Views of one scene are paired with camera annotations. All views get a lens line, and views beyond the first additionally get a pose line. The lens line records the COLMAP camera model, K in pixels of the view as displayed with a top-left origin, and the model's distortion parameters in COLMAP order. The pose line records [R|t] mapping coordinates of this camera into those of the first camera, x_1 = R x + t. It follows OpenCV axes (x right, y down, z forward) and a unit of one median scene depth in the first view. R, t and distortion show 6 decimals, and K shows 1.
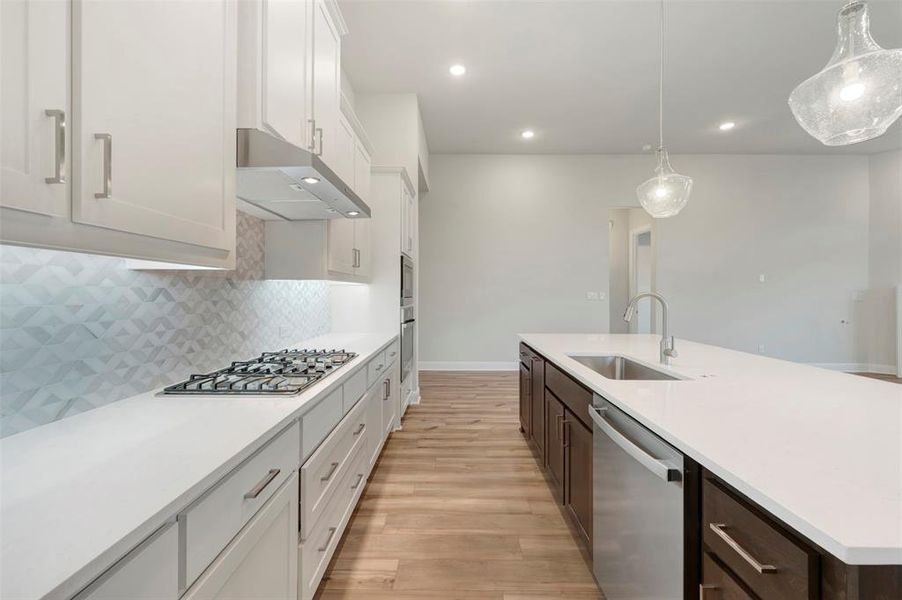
lens RADIAL K [[359.3, 0, 456.2], [0, 359.3, 293.4], [0, 0, 1]] dist [0.000802, 0.000182]
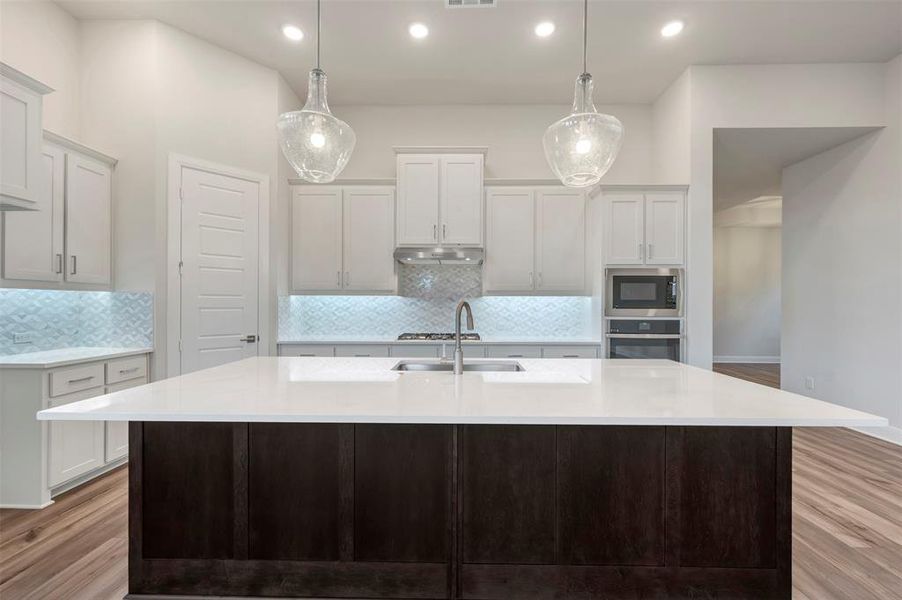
lens RADIAL K [[365.8, 0, 453.4], [0, 365.8, 304.5], [0, 0, 1]] dist [-0.000027, -0.000129]
pose [[-0.022632, -0.001202, -0.999743, 1.516936], [-0.001942, 0.999997, -0.001158, 0.006254], [0.999742, 0.001916, -0.022634, 0.971782]]
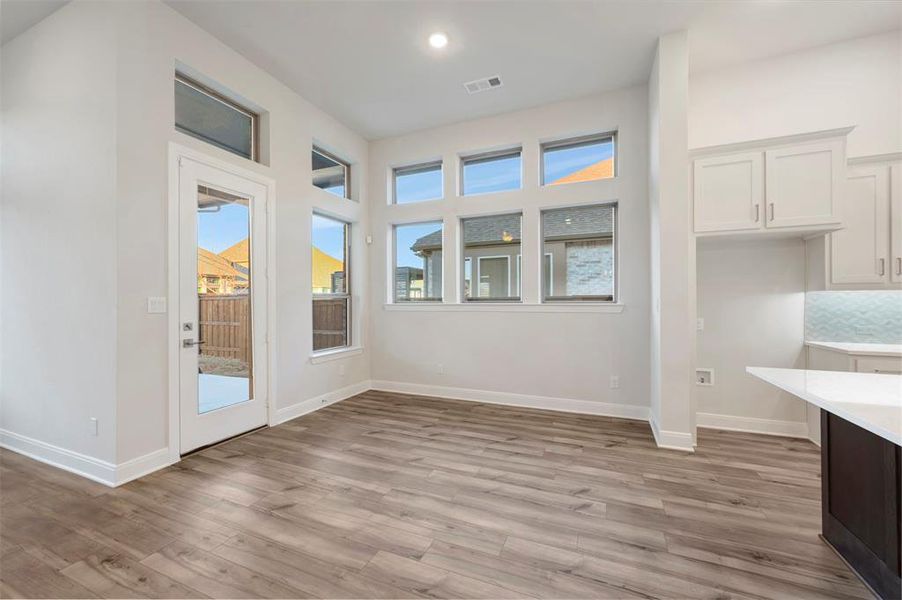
lens RADIAL K [[354.4, 0, 454.1], [0, 354.4, 299.9], [0, 0, 1]] dist [0.001128, 0.000043]
pose [[-0.923217, 0.001775, 0.384274, 1.297881], [-0.000342, 0.999985, -0.005441, 0.003890], [-0.384278, -0.005155, -0.923203, 1.502752]]
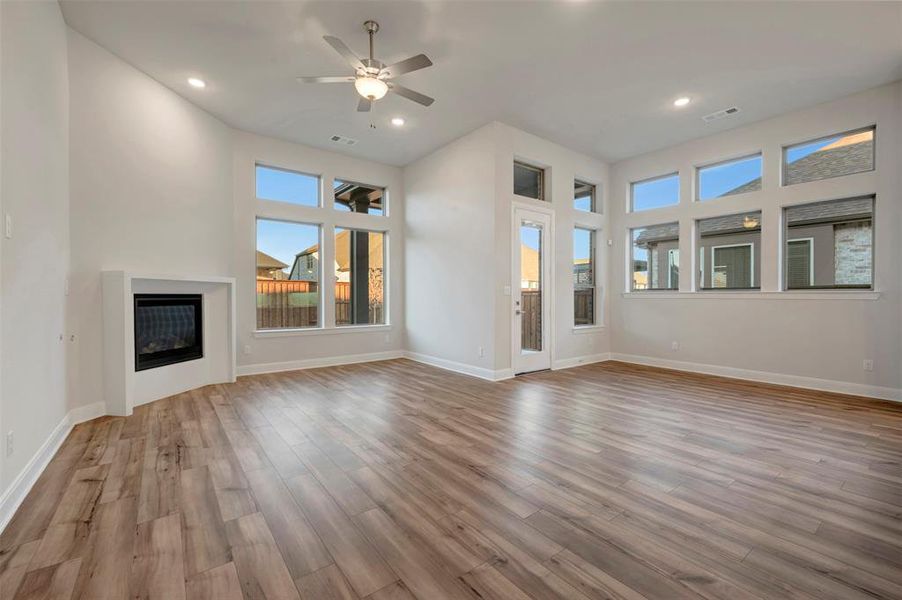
lens RADIAL K [[384.2, 0, 453.6], [0, 384.2, 296.7], [0, 0, 1]] dist [0.000190, 0.000033]
pose [[-0.610758, -0.005647, 0.791797, 0.944361], [-0.005457, 0.999981, 0.002923, 0.051974], [-0.791798, -0.002536, -0.610777, 2.627283]]
